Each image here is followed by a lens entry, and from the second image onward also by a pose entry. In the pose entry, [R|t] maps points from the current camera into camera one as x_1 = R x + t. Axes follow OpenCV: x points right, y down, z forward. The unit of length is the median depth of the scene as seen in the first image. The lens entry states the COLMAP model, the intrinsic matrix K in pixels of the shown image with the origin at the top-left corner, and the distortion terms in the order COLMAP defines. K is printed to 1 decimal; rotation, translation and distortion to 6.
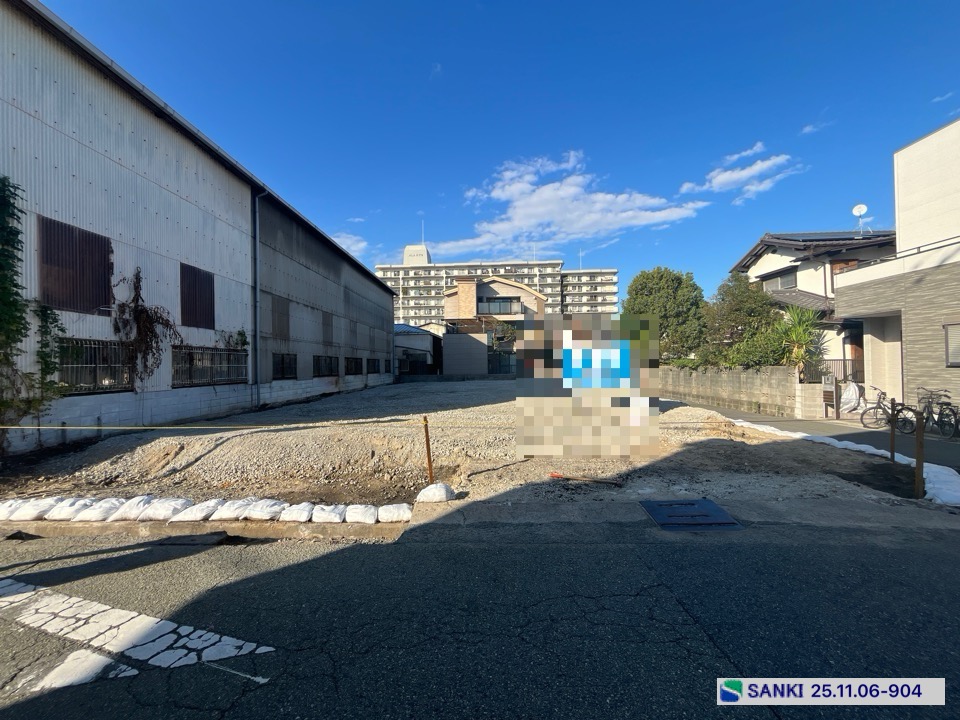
lens RADIAL K [[389.3, 0, 478.9], [0, 389.3, 353.6], [0, 0, 1]] dist [-0.002971, 0.000113]
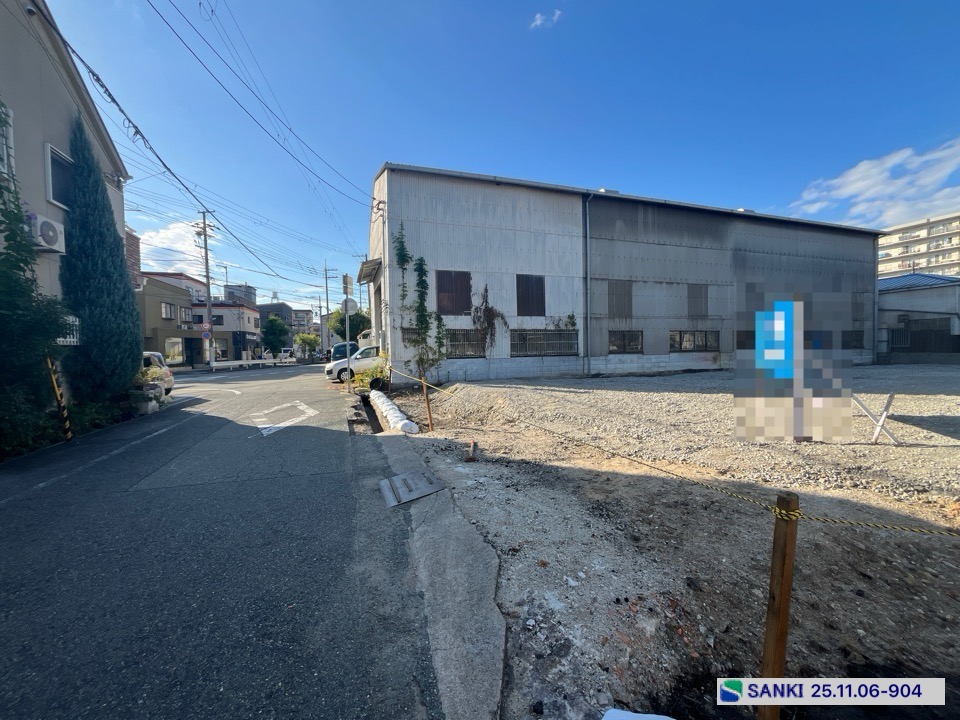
lens RADIAL K [[389.3, 0, 476.8], [0, 389.3, 360.6], [0, 0, 1]] dist [-0.002971, 0.000113]
pose [[0.345020, 0.037285, -0.937854, 0.402921], [0.040476, 0.997690, 0.054554, 0.007475], [0.937722, -0.056782, 0.342714, 0.211423]]
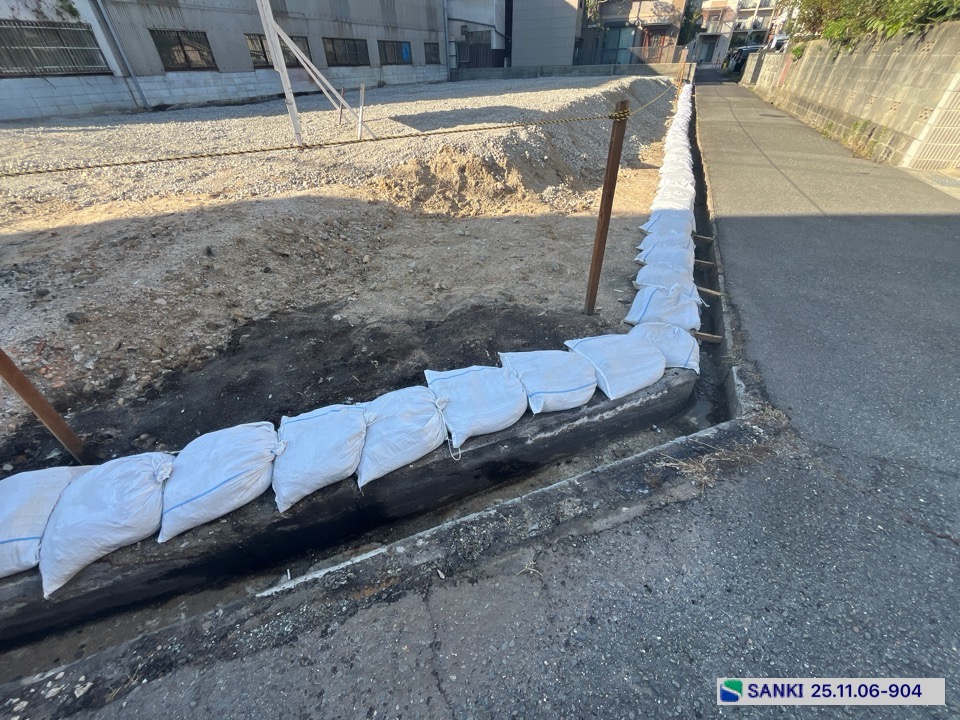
lens RADIAL K [[389.3, 0, 477.2], [0, 389.3, 360.1], [0, 0, 1]] dist [-0.002971, 0.000113]
pose [[0.919747, 0.230844, -0.317454, 0.466007], [0.024541, 0.773372, 0.633477, 0.034000], [0.391744, -0.590429, 0.705641, 0.285408]]
